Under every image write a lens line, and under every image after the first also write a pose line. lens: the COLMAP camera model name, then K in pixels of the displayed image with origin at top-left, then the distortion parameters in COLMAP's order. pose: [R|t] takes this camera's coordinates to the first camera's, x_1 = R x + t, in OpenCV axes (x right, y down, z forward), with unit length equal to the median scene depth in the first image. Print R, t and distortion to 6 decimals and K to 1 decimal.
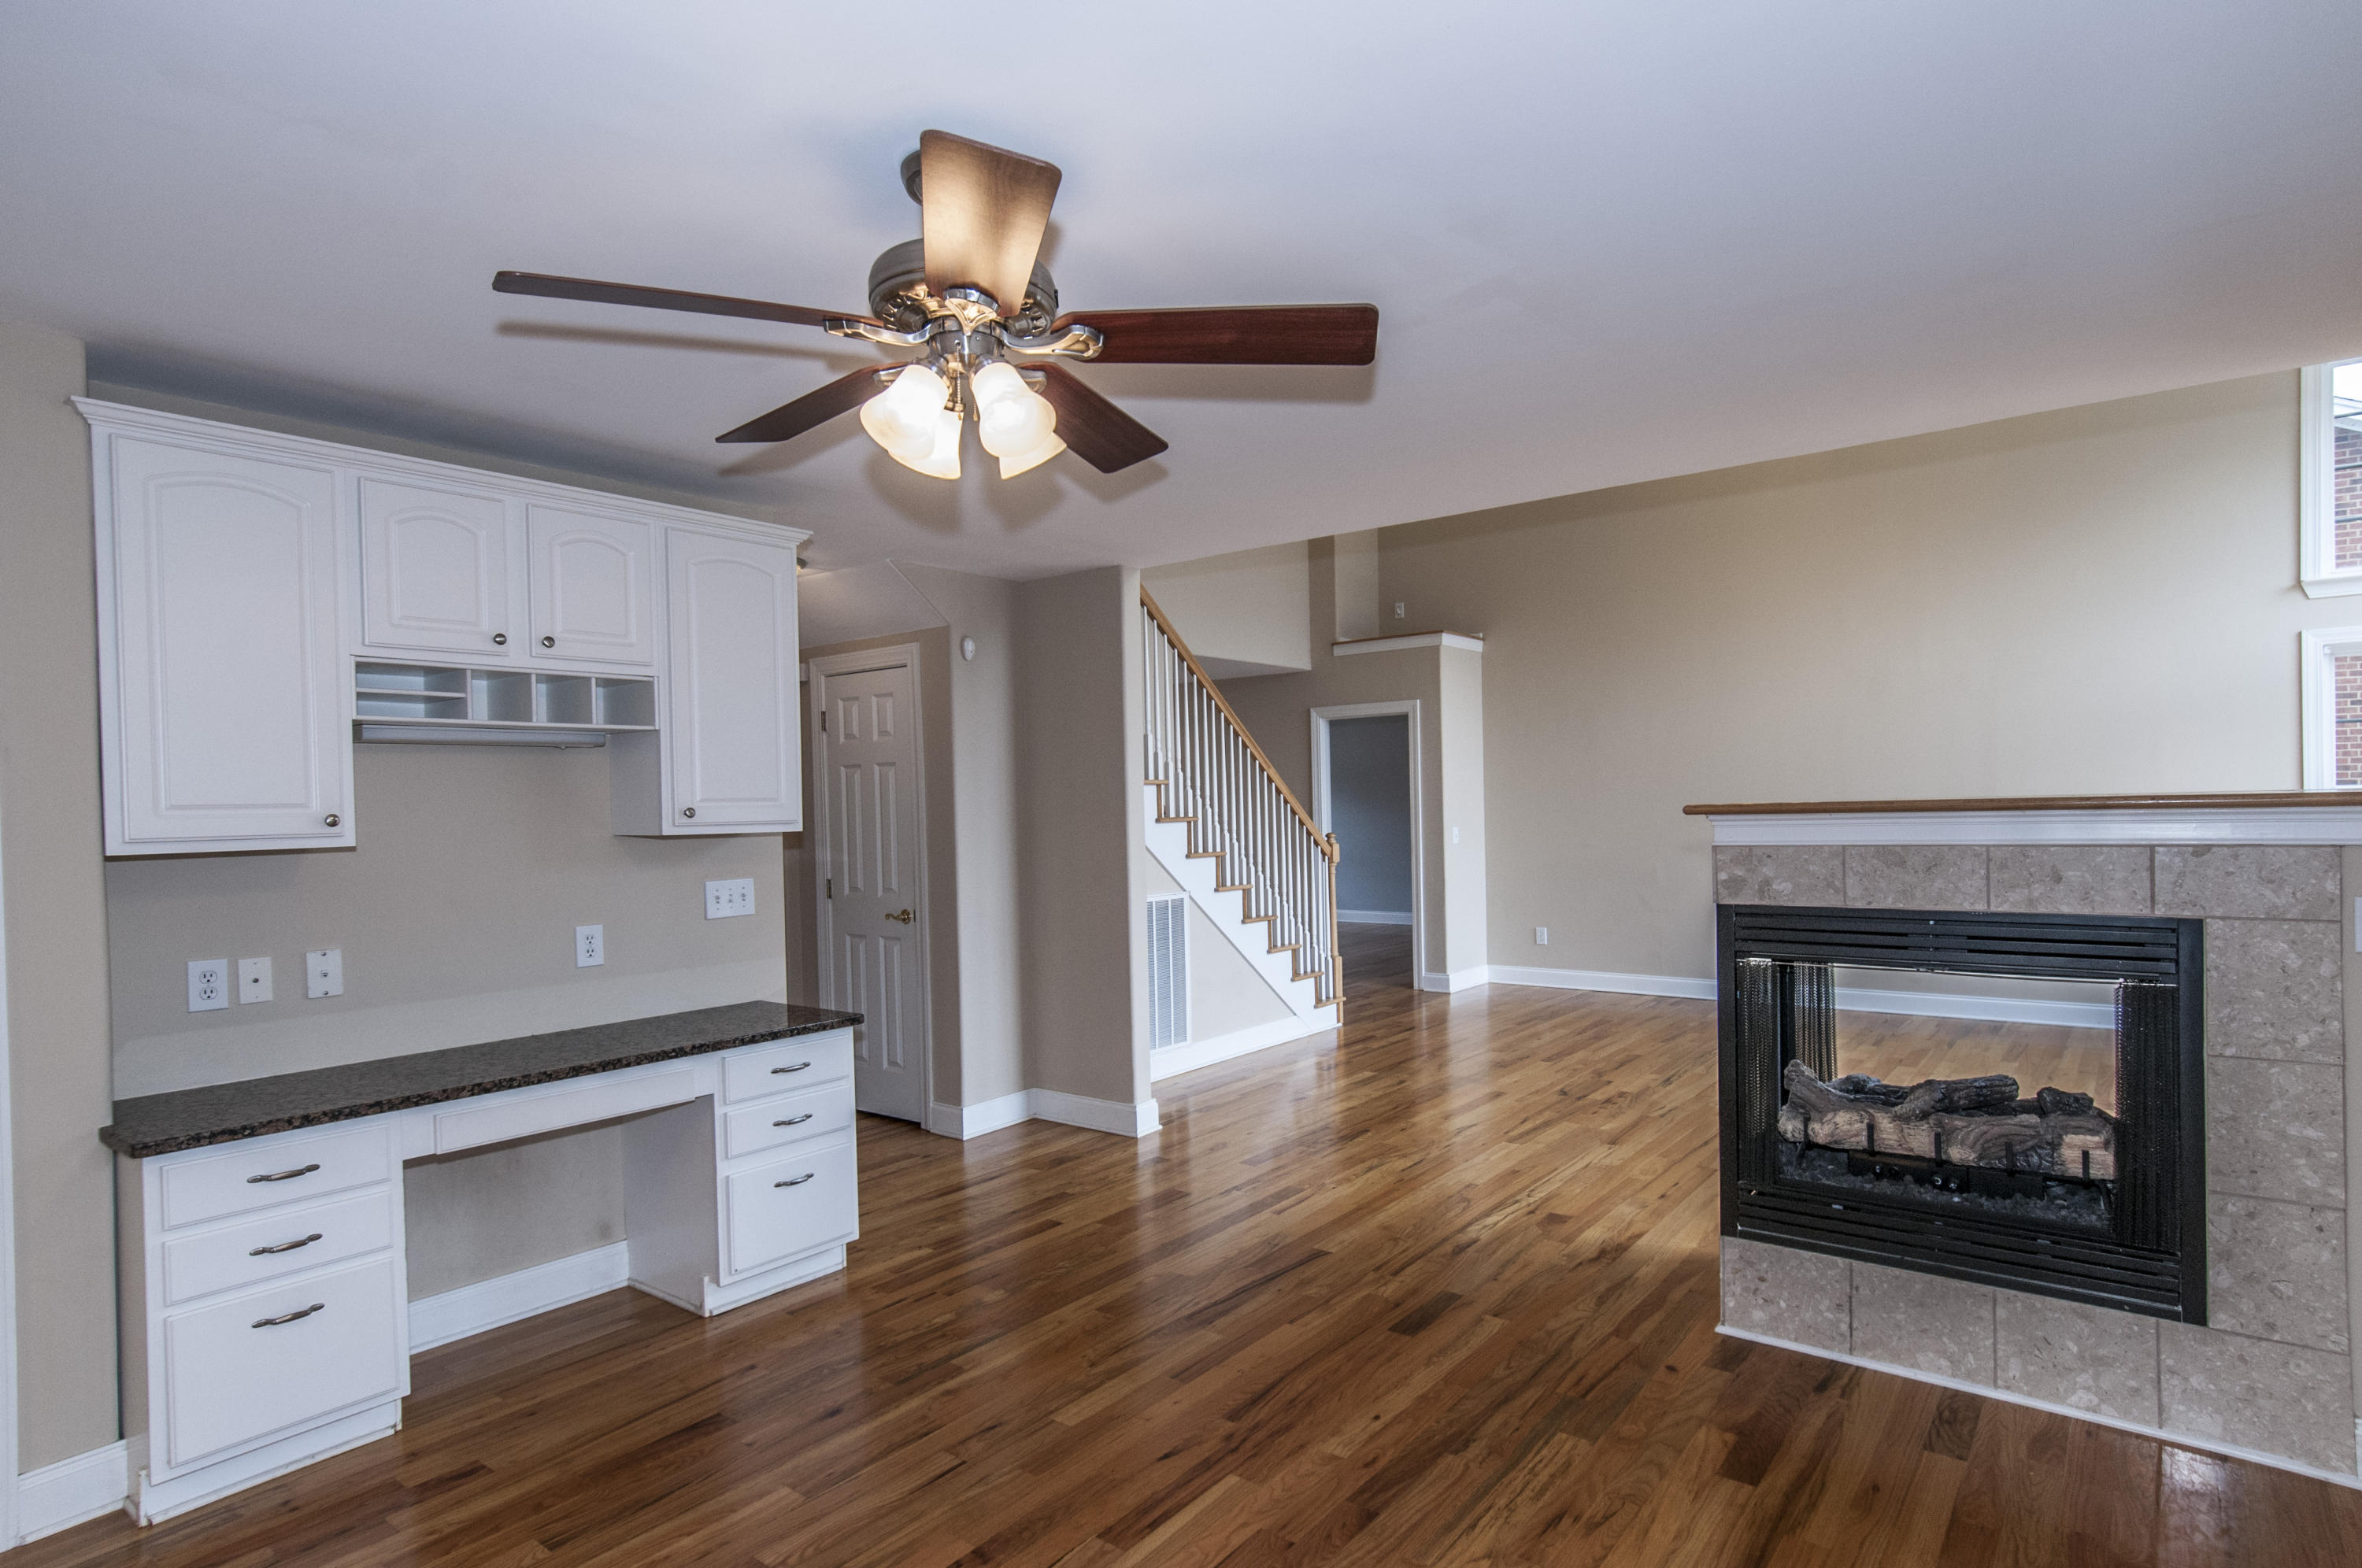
lens RADIAL K [[1237.4, 0, 1216.6], [0, 1237.4, 820.9], [0, 0, 1]] dist [0.003212, -0.003526]
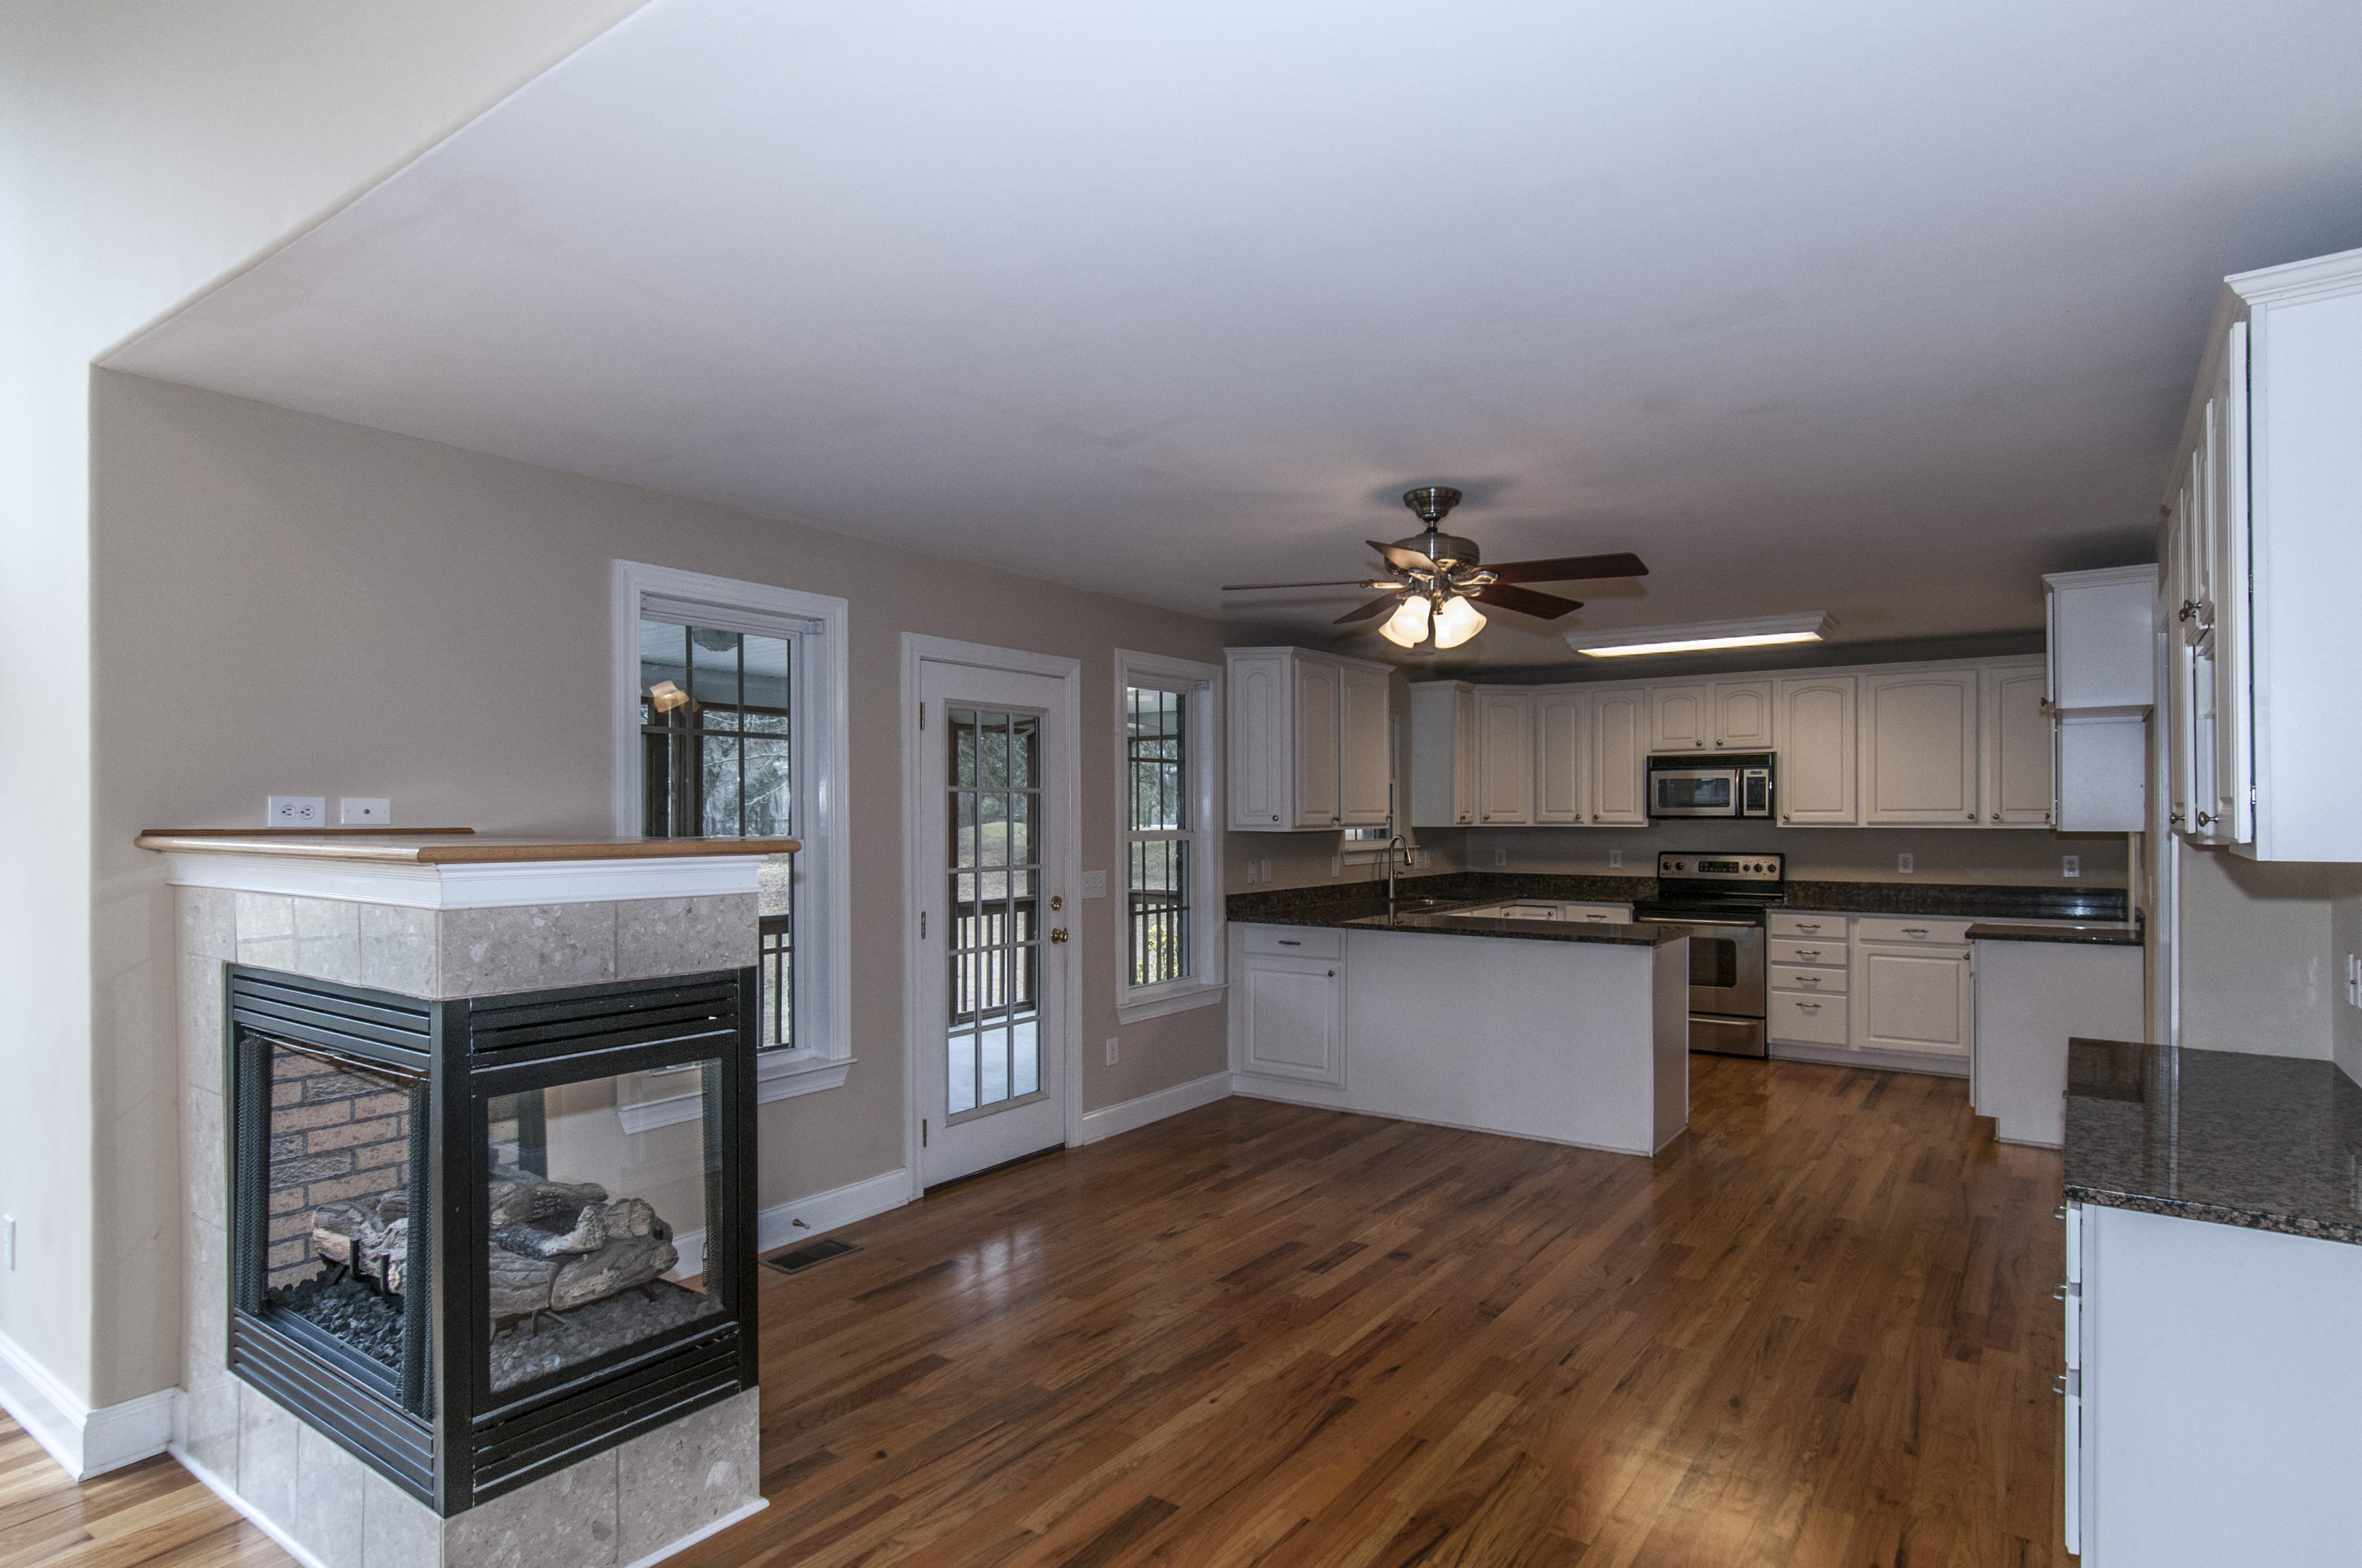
lens RADIAL K [[1237.4, 0, 1226.1], [0, 1237.4, 822.6], [0, 0, 1]] dist [0.003212, -0.003526]
pose [[-0.998303, 0.025092, -0.052553, 0.129002], [0.023984, 0.999479, 0.021606, -0.031635], [0.053068, 0.020309, -0.998384, 1.640704]]
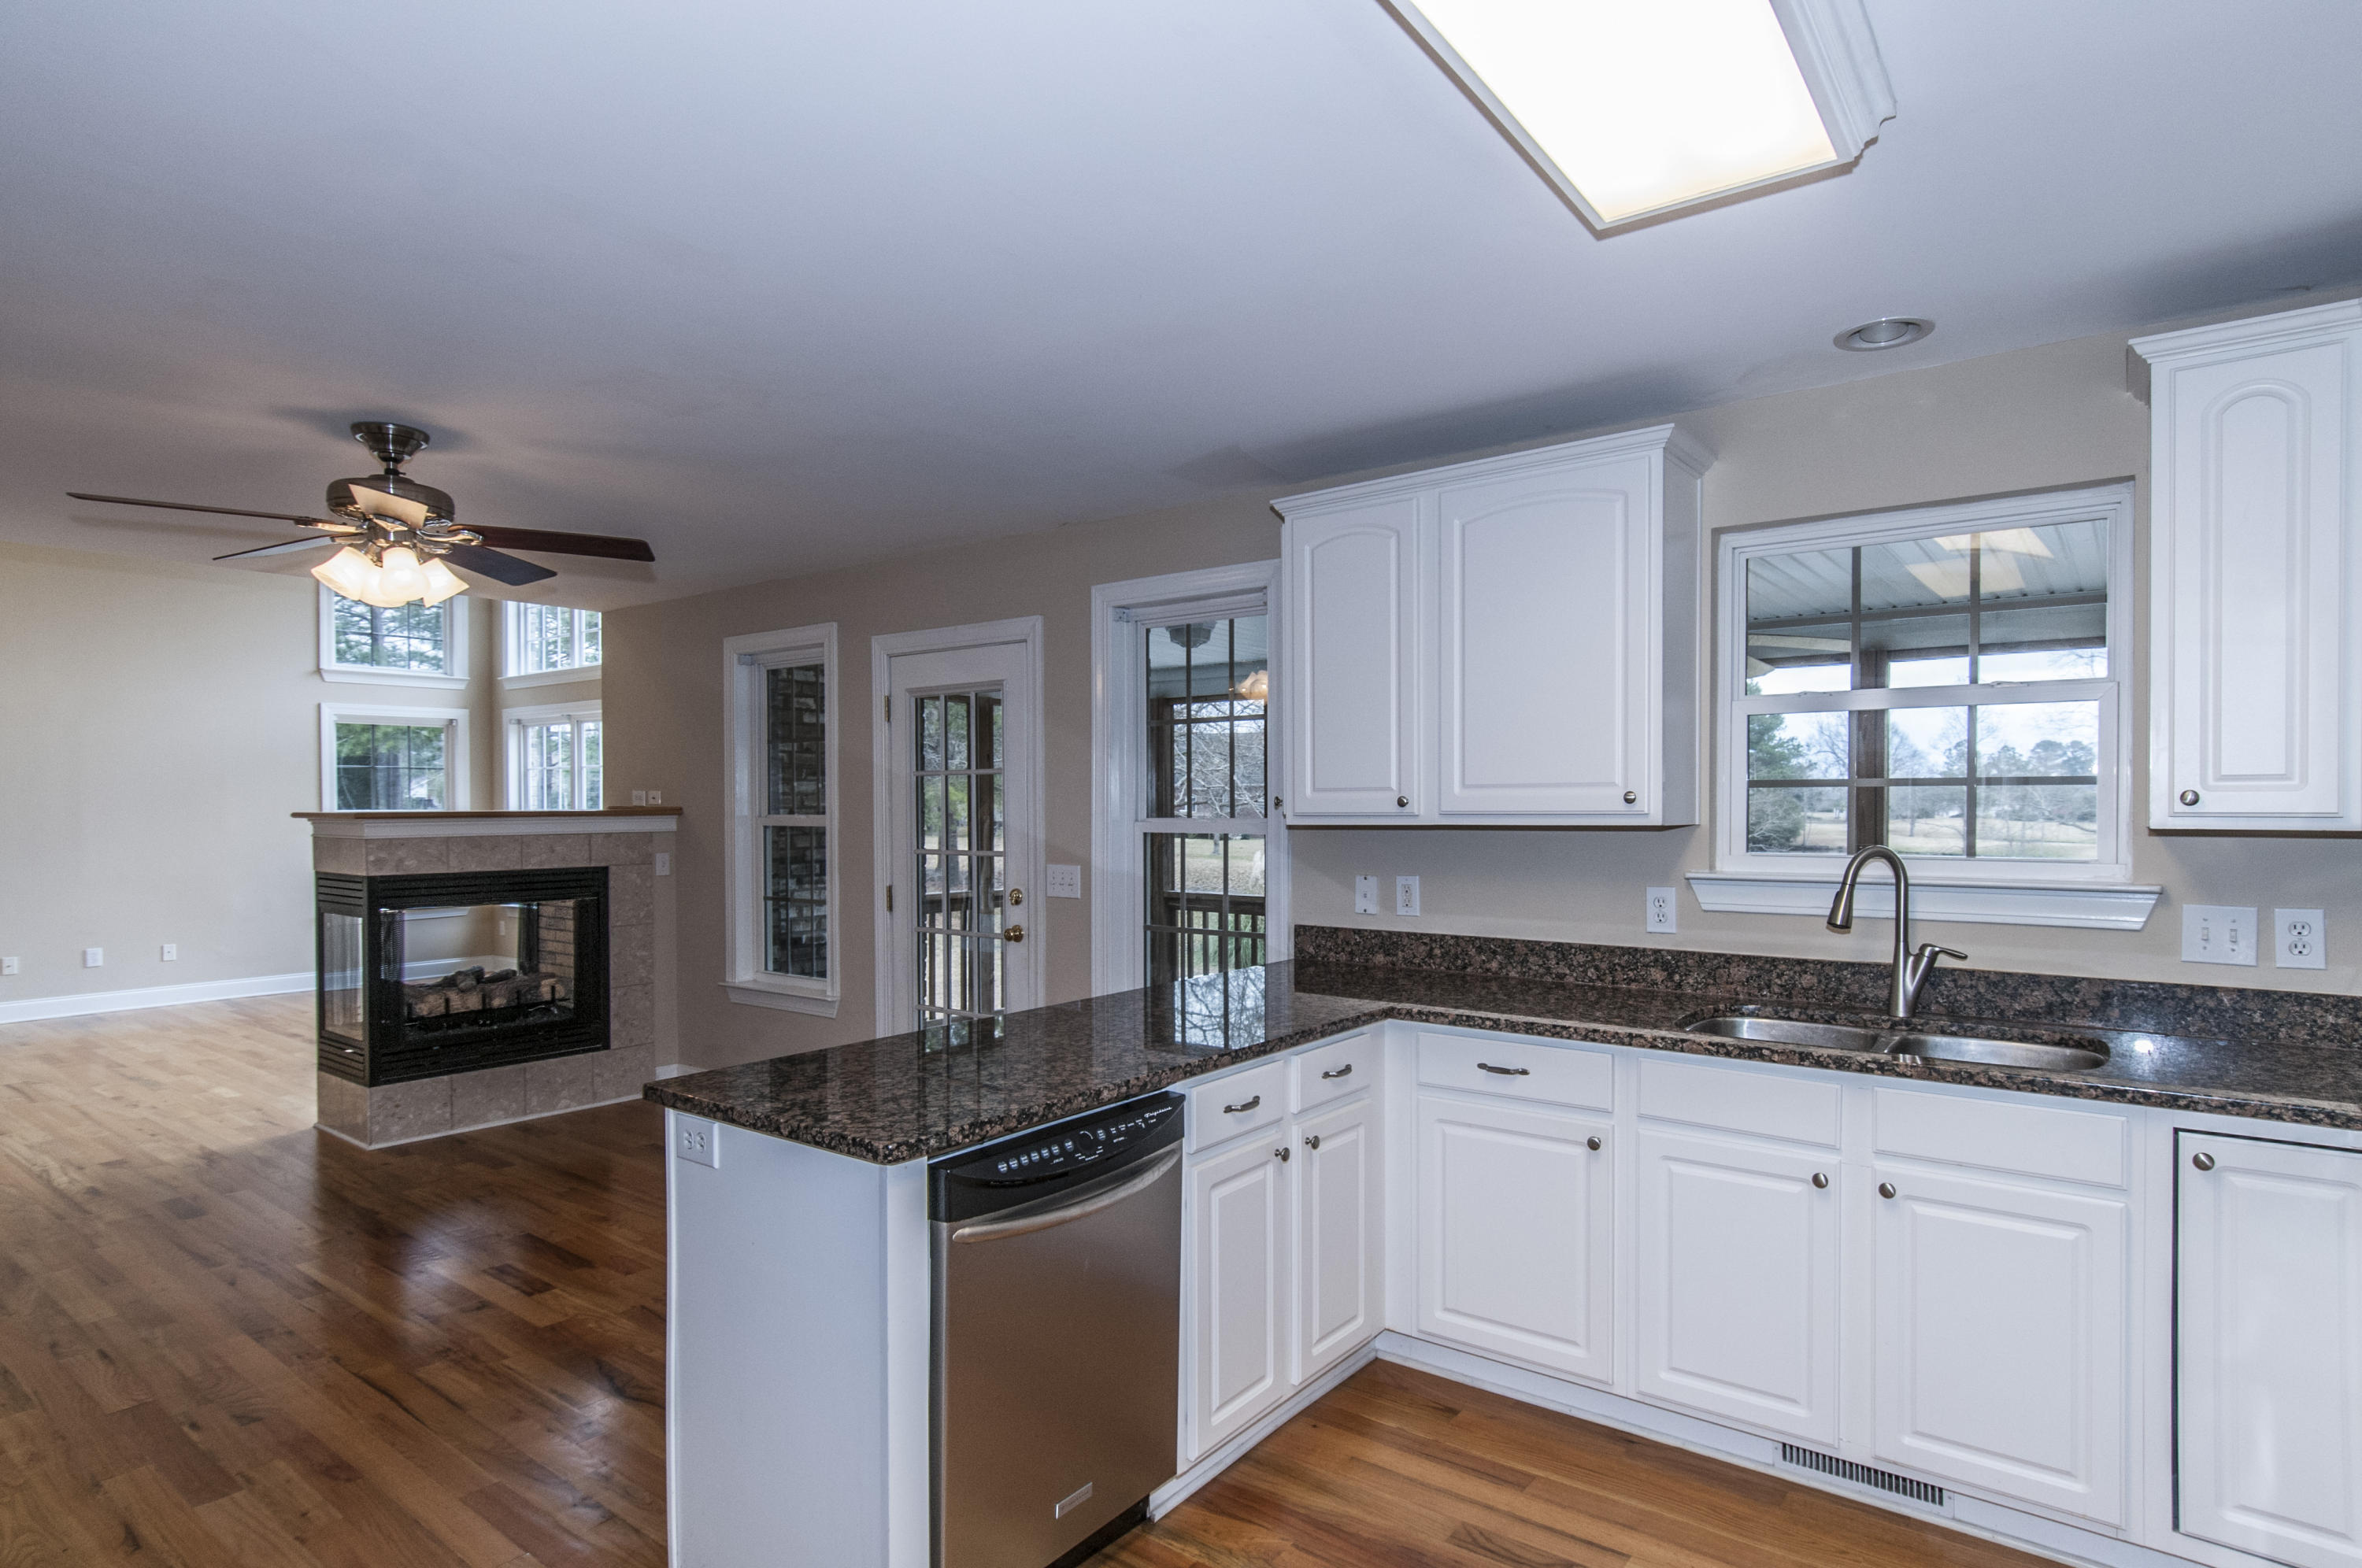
lens RADIAL K [[1237.4, 0, 1221.5], [0, 1237.4, 820.8], [0, 0, 1]] dist [0.003212, -0.003526]
pose [[-0.010681, 0.007695, 0.999913, -1.071066], [0.018577, 0.999799, -0.007496, 0.025846], [-0.999770, 0.018496, -0.010822, -0.063029]]
